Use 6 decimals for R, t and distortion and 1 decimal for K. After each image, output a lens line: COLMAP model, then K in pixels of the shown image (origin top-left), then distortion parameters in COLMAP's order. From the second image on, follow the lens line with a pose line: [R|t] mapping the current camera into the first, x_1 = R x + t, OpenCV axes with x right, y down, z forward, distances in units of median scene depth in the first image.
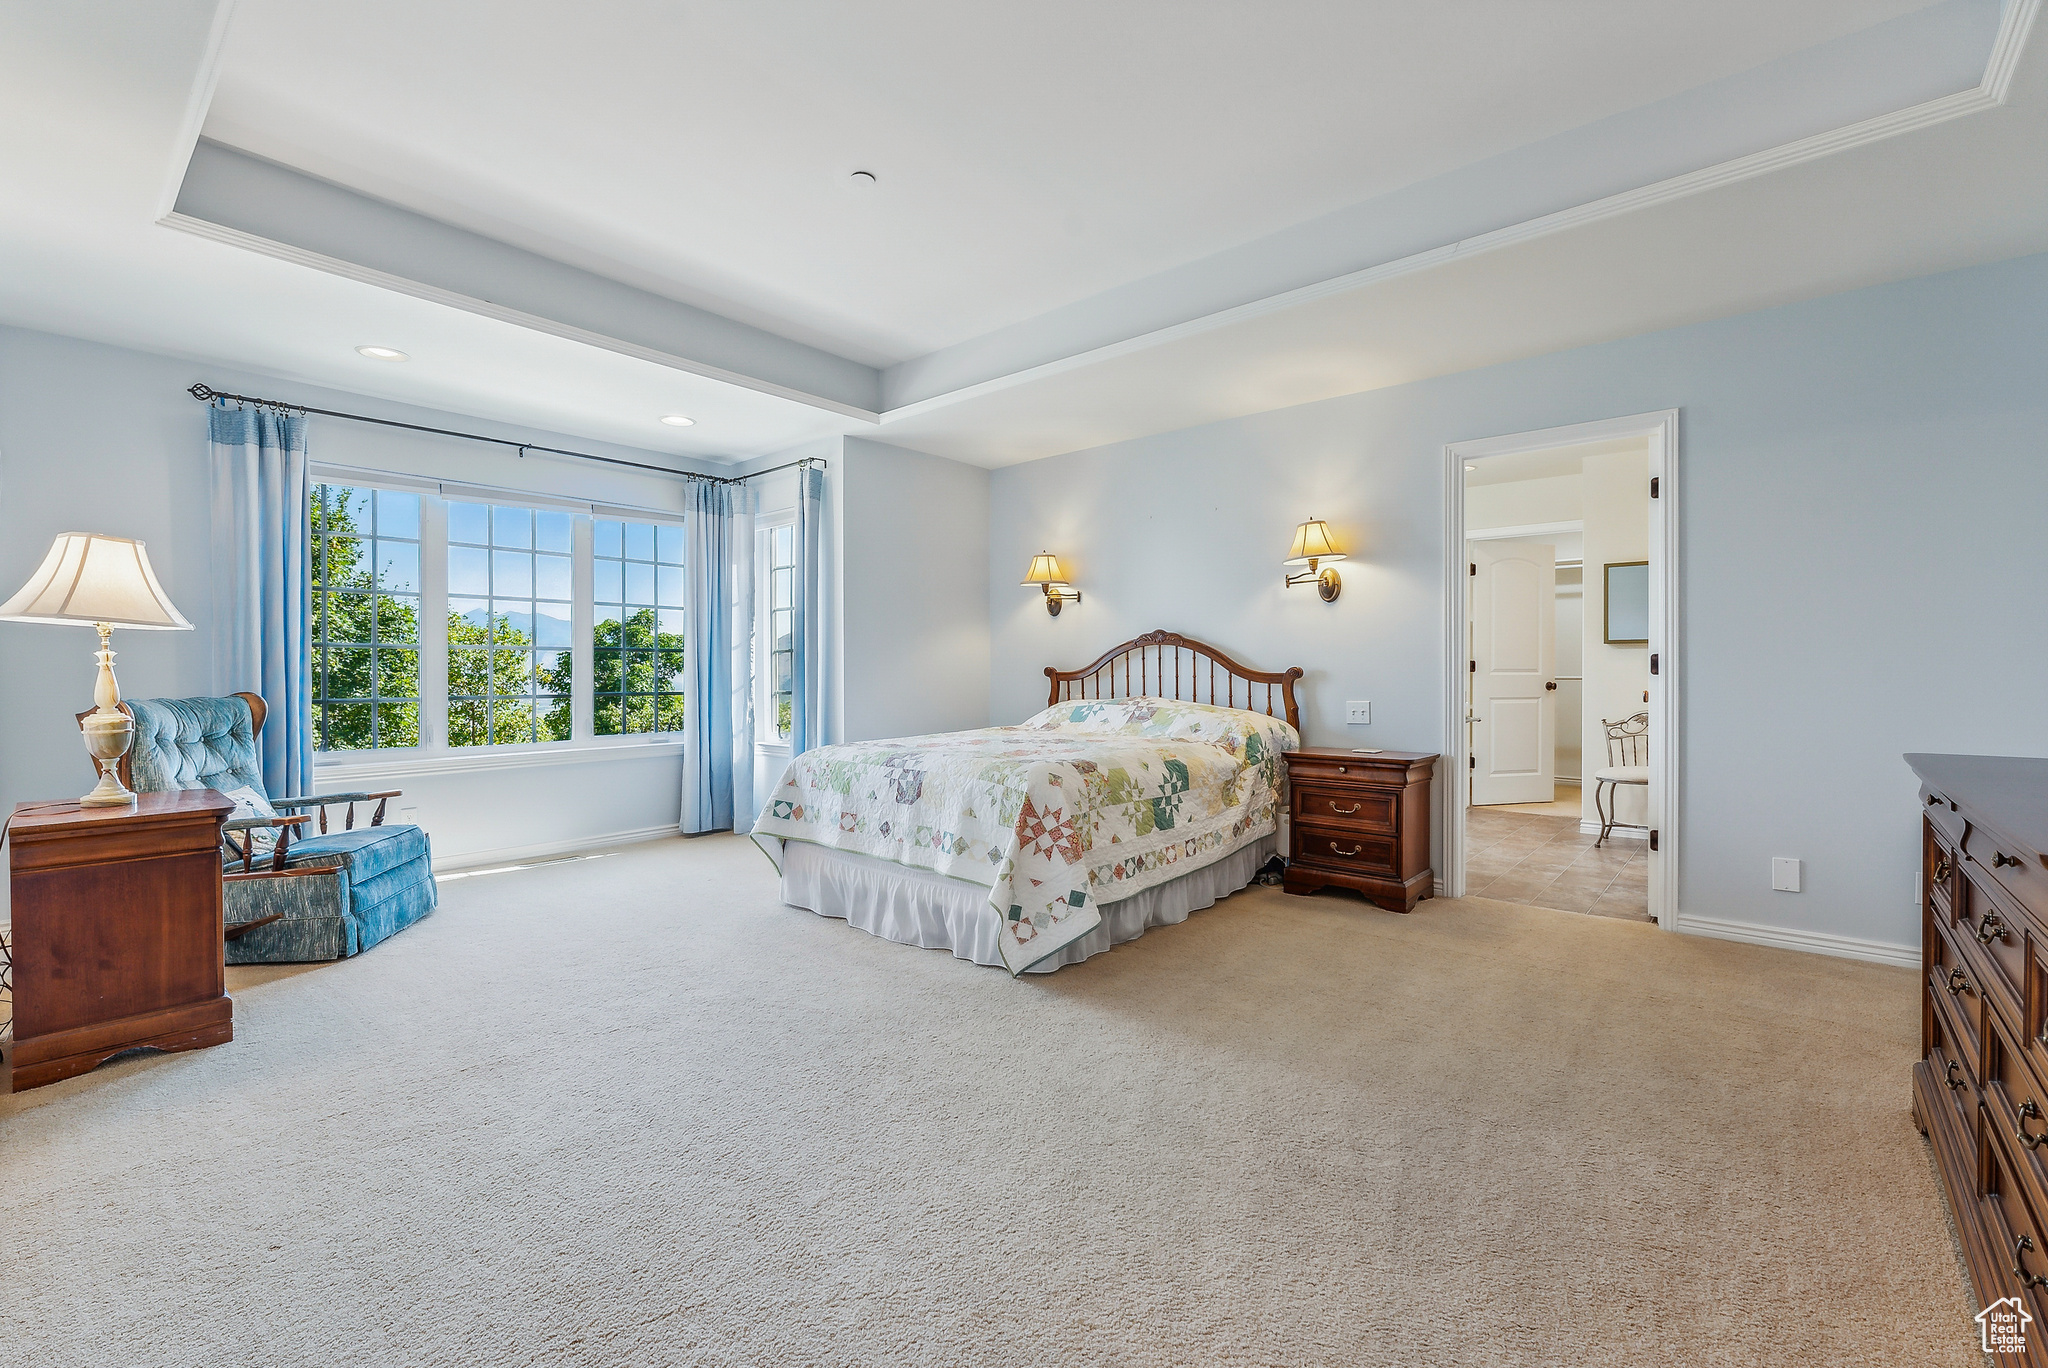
lens RADIAL K [[862.3, 0, 1019.2], [0, 862.3, 674.9], [0, 0, 1]] dist [-0.003407, 0.001065]
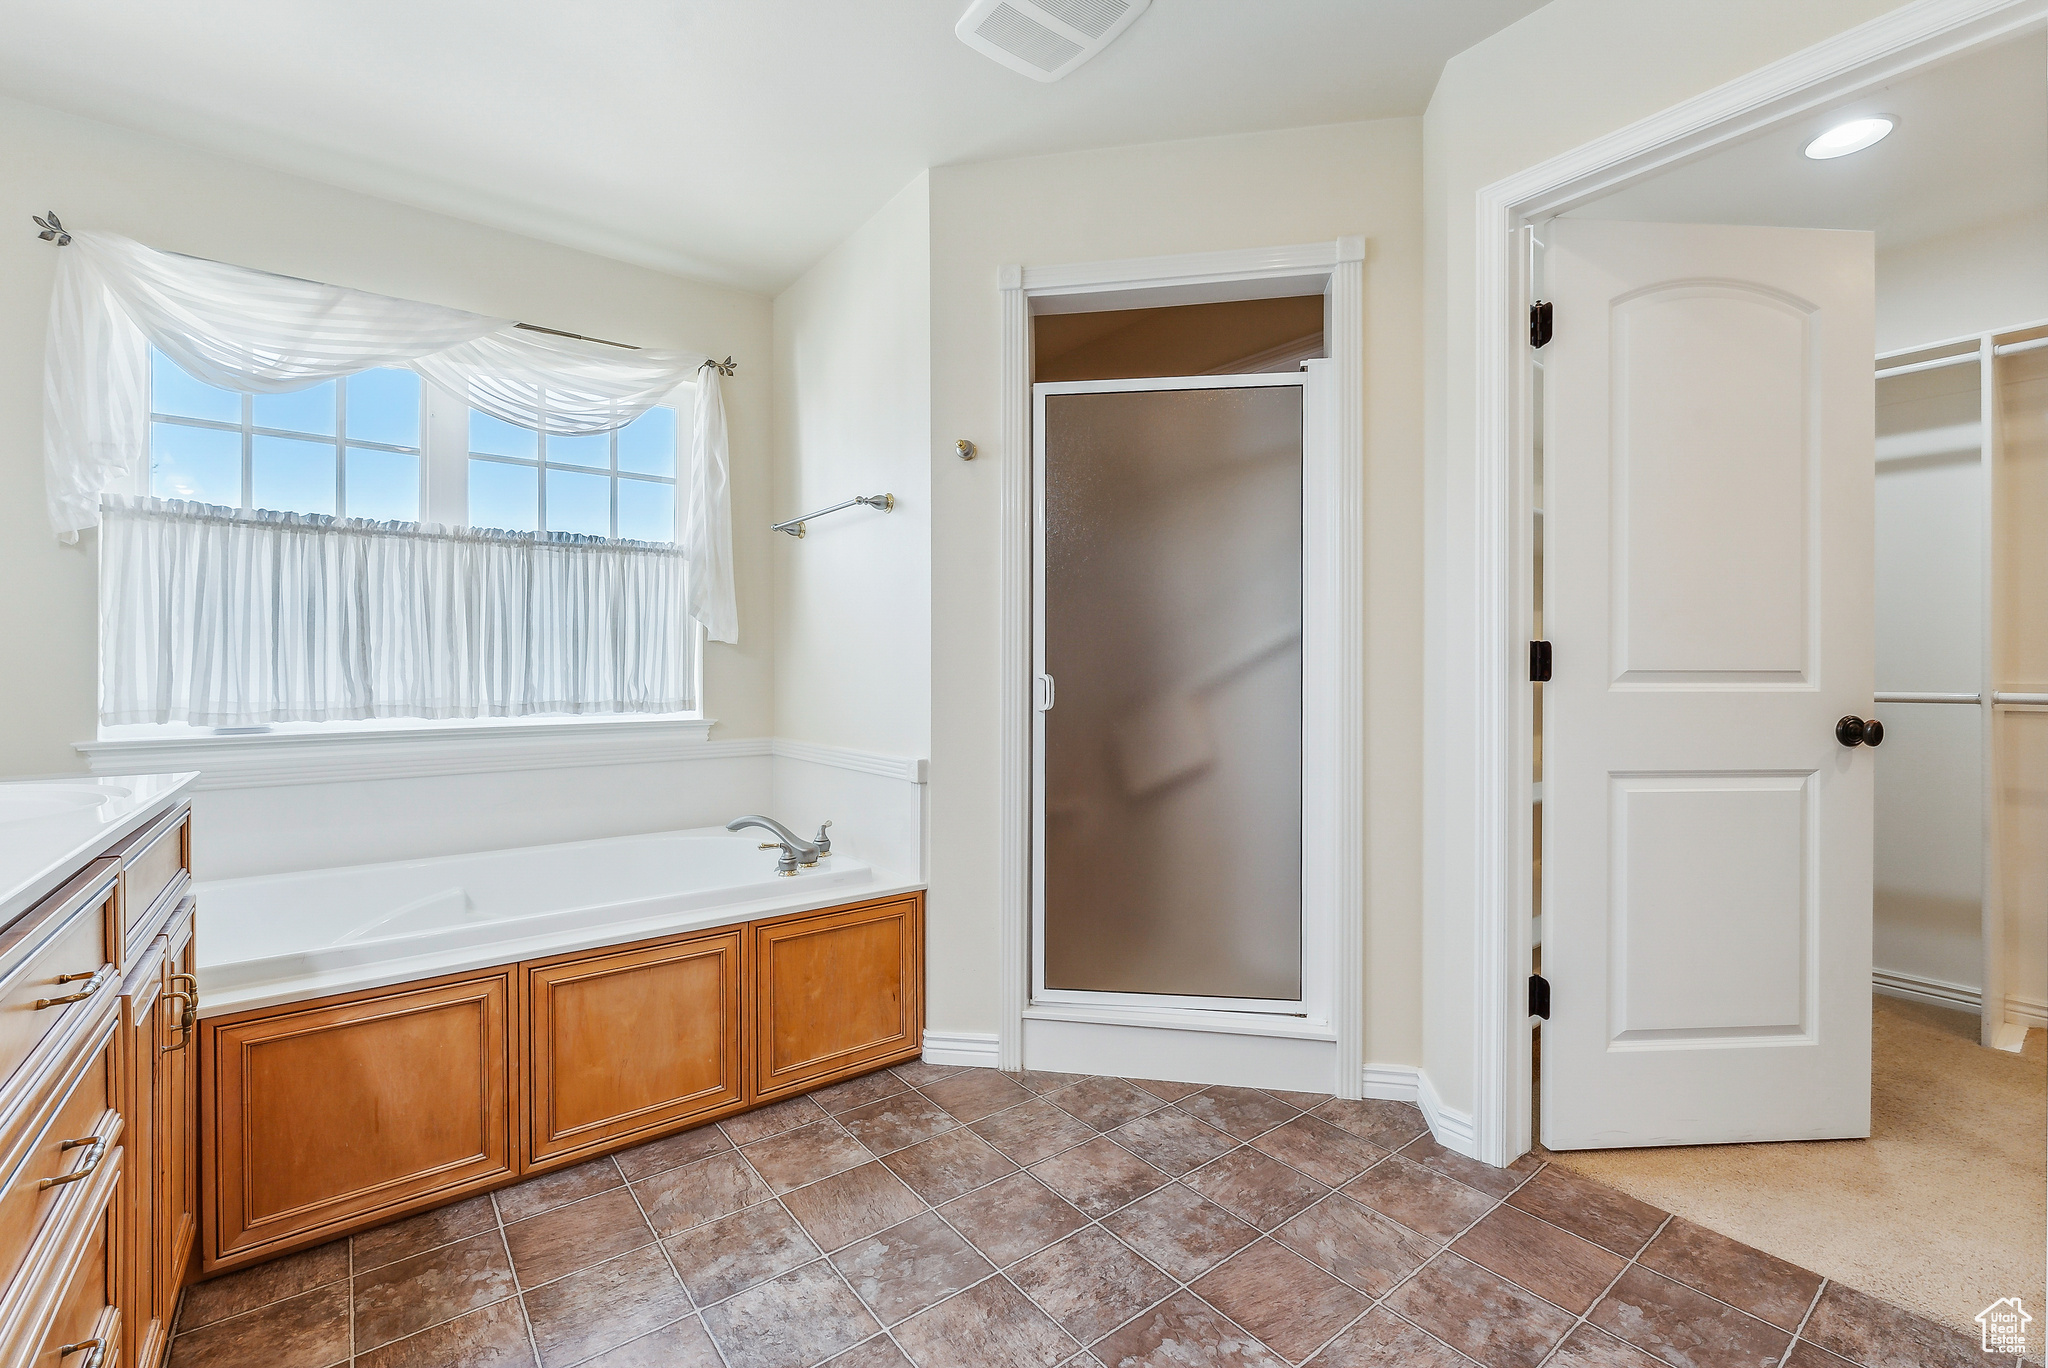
lens RADIAL K [[862.3, 0, 1031.1], [0, 862.3, 674.8], [0, 0, 1]] dist [-0.003407, 0.001065]
pose [[0.978280, -0.000378, -0.207286, 0.362709], [-0.000064, 0.999998, -0.002125, -0.004385], [0.207286, 0.002092, 0.978278, 0.590682]]
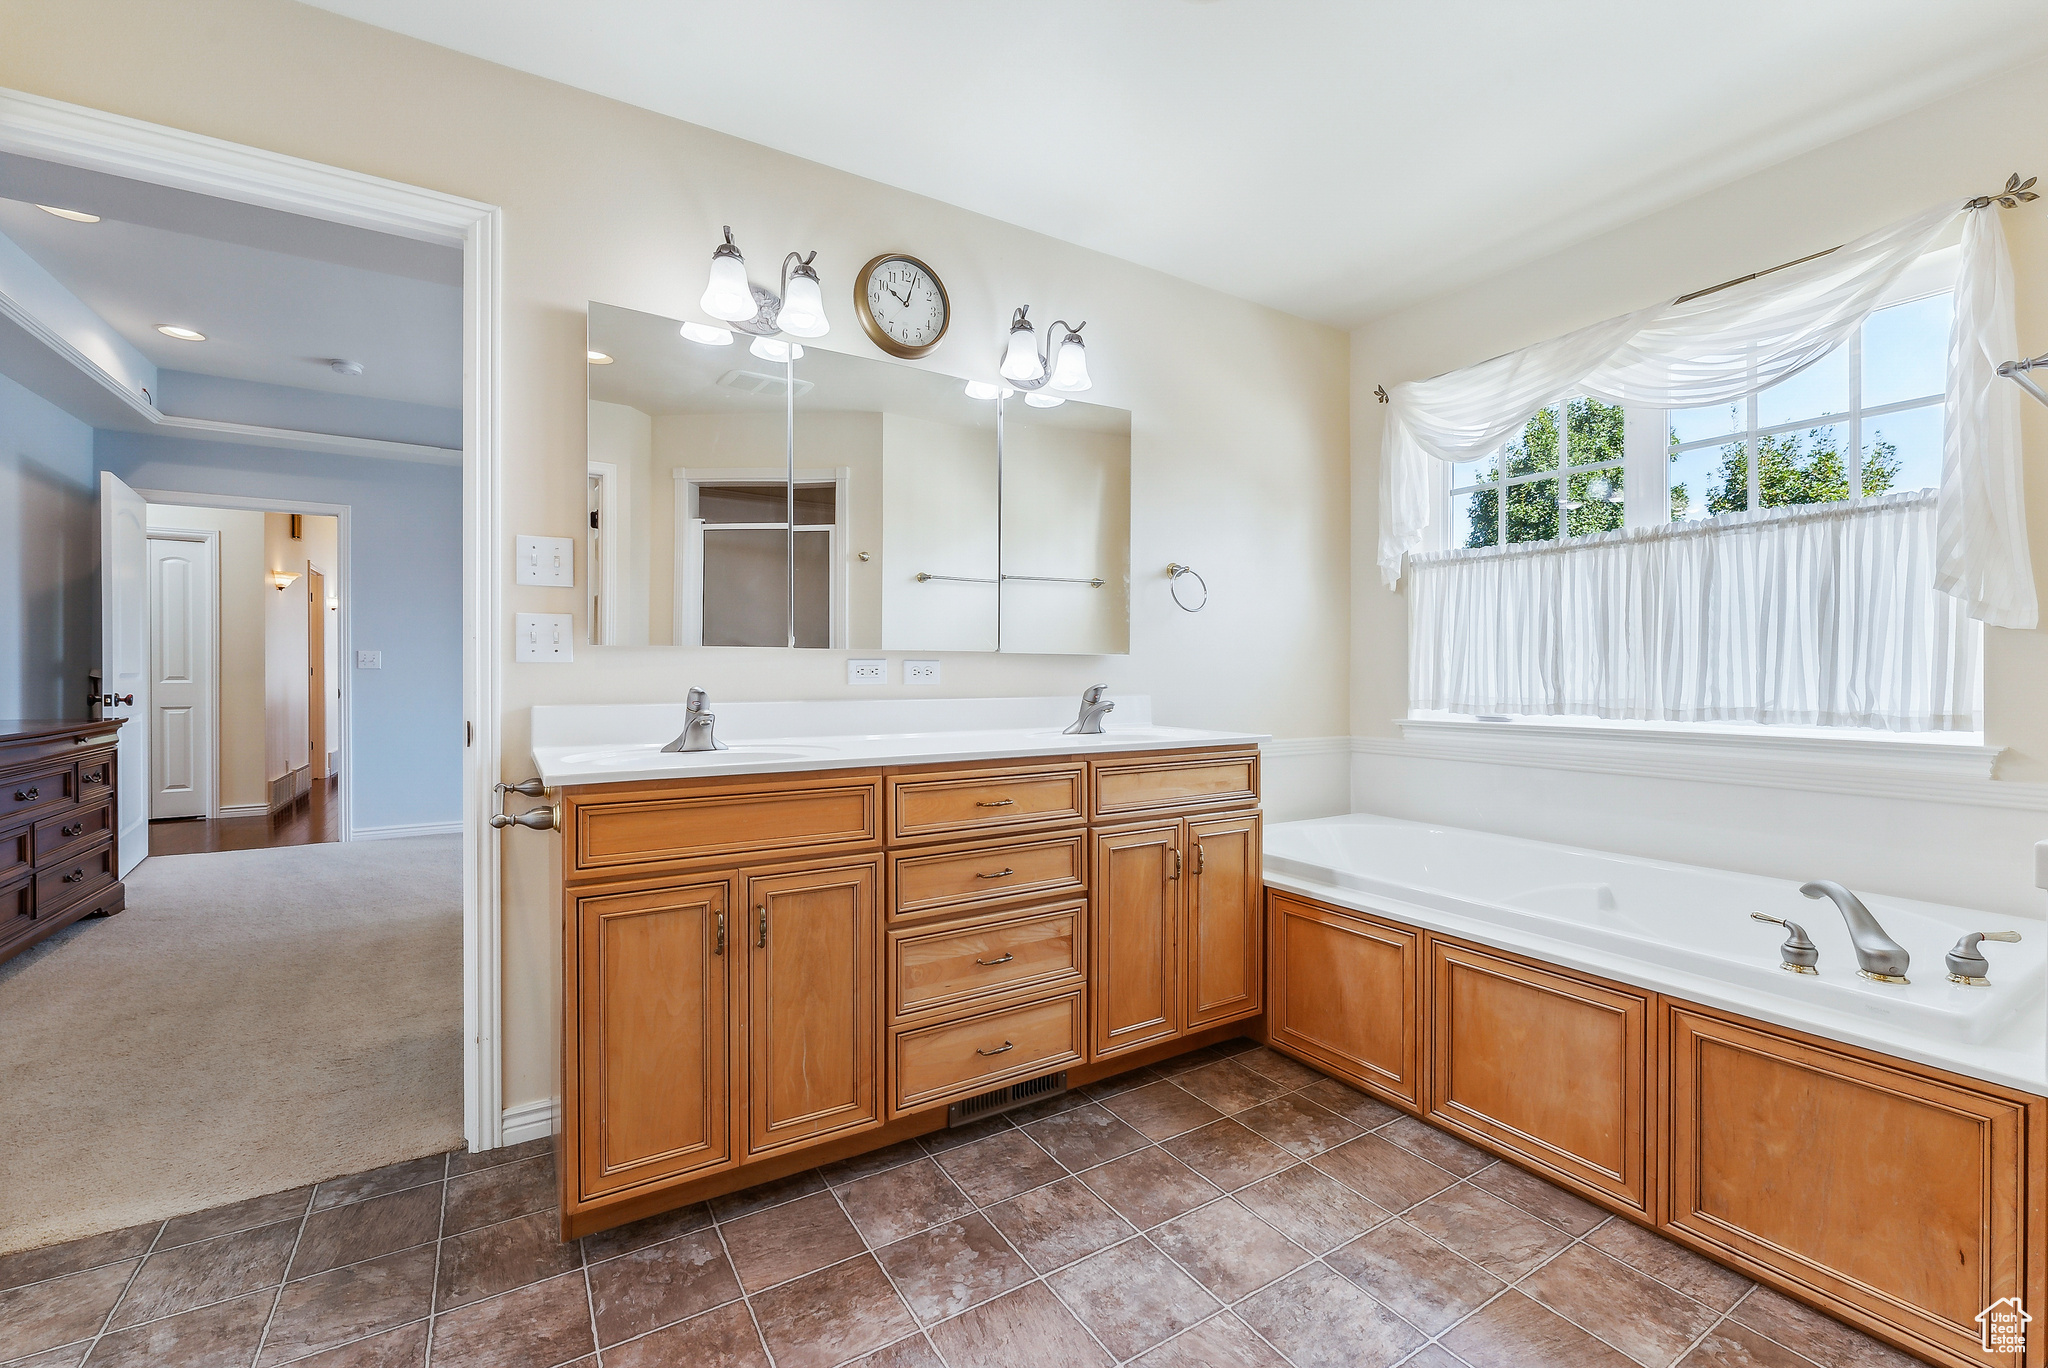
lens RADIAL K [[862.3, 0, 1041.5], [0, 862.3, 678.3], [0, 0, 1]] dist [-0.003407, 0.001065]
pose [[-0.290990, 0.004352, -0.956716, 0.534692], [-0.005662, 0.999964, 0.006271, -0.005833], [0.956709, 0.007241, -0.290955, 0.860431]]
